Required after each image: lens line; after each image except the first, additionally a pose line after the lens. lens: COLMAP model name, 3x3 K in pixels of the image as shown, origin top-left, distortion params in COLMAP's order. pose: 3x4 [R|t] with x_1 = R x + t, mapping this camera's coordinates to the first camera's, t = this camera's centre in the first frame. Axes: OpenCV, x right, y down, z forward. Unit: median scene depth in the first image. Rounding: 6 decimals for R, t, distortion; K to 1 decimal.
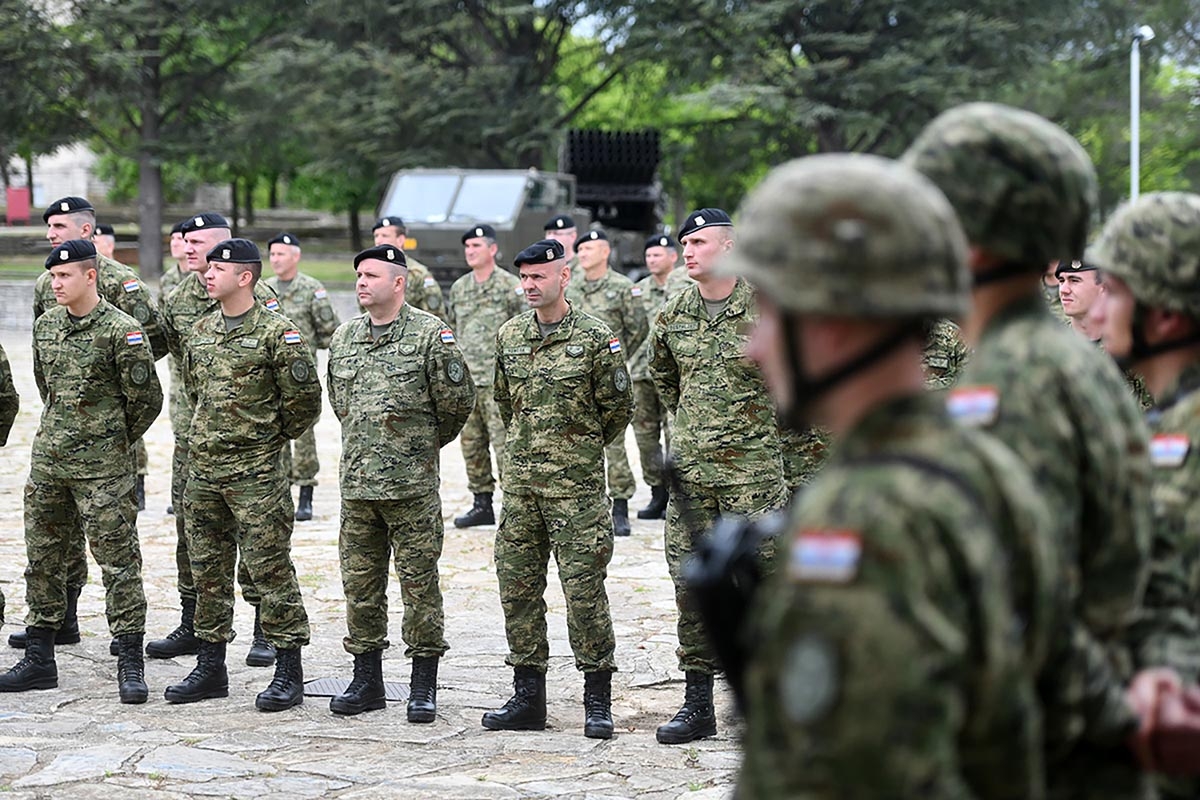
lens RADIAL K [[3123.1, 0, 599.2], [0, 3123.1, 396.0], [0, 0, 1]] dist [0.394768, 0.000000]
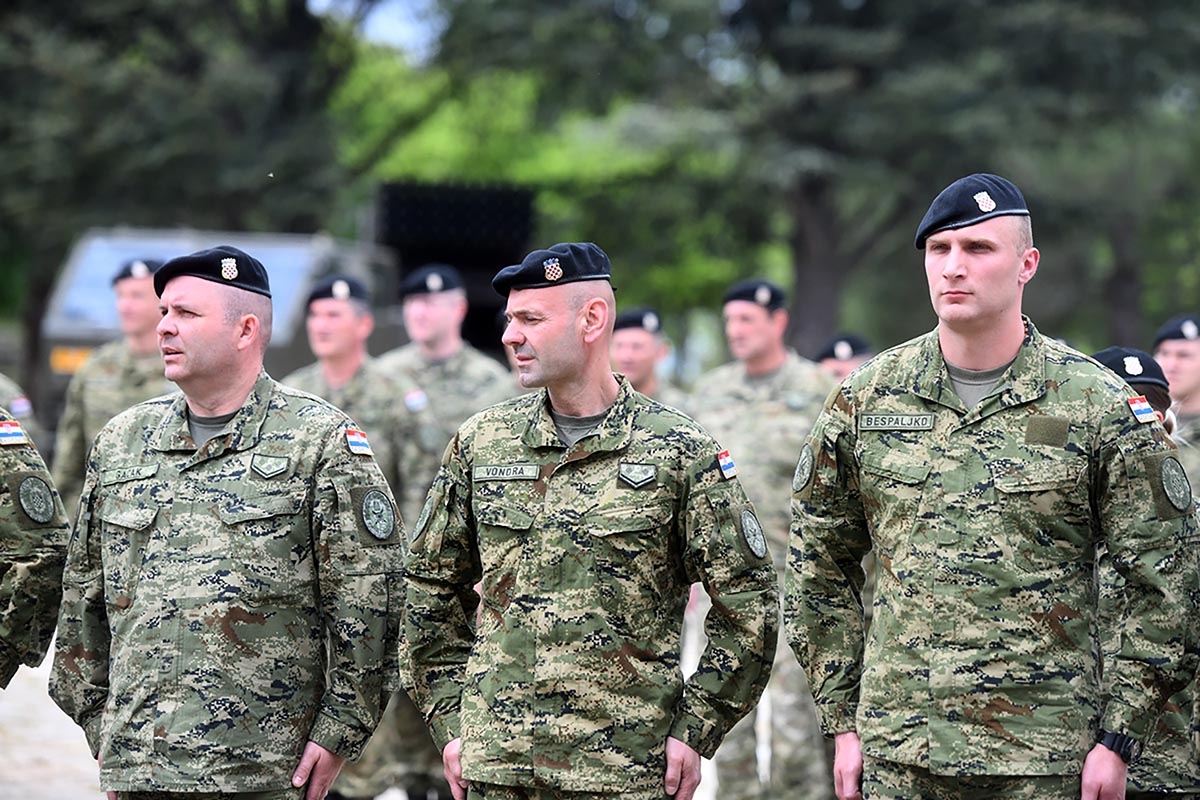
lens RADIAL K [[5159.1, 0, 588.2], [0, 5159.1, 405.8], [0, 0, 1]] dist [1.169135, 0.000000]
pose [[0.998825, 0.027118, 0.040169, -0.044431], [-0.025193, 0.998545, -0.047676, 0.011652], [-0.041403, 0.046608, 0.998055, 0.221014]]
